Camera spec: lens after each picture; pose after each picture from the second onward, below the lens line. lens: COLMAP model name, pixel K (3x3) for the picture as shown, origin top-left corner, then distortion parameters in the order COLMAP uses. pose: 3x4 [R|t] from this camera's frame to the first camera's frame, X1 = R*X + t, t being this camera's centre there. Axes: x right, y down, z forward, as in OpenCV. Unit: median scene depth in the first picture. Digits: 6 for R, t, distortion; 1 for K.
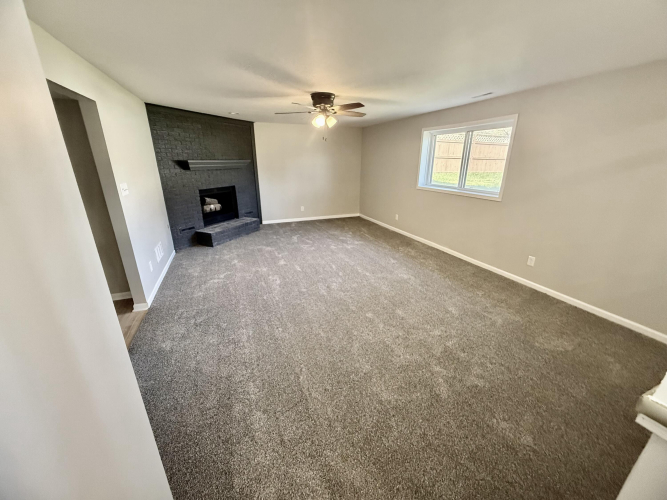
lens RADIAL K [[266.9, 0, 334.5], [0, 266.9, 248.3], [0, 0, 1]] dist [-0.002766, 0.000606]
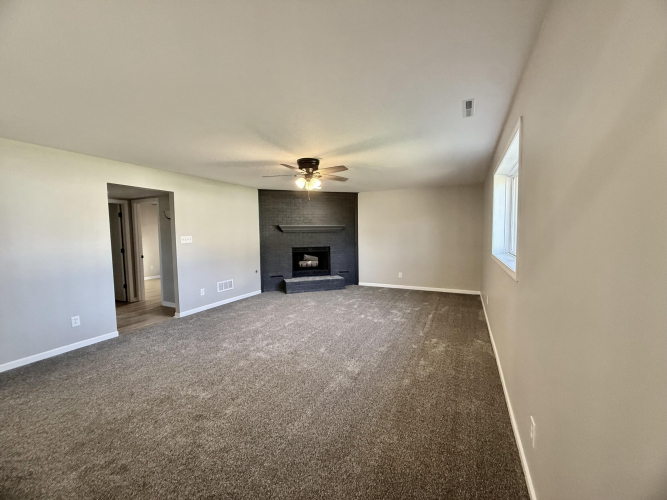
lens RADIAL K [[266.9, 0, 331.5], [0, 266.9, 251.9], [0, 0, 1]] dist [-0.002766, 0.000606]
pose [[0.681316, 0.049533, -0.730311, 0.547186], [-0.222103, 0.964661, -0.141775, -0.061343], [0.697480, 0.258798, 0.668240, 0.289339]]
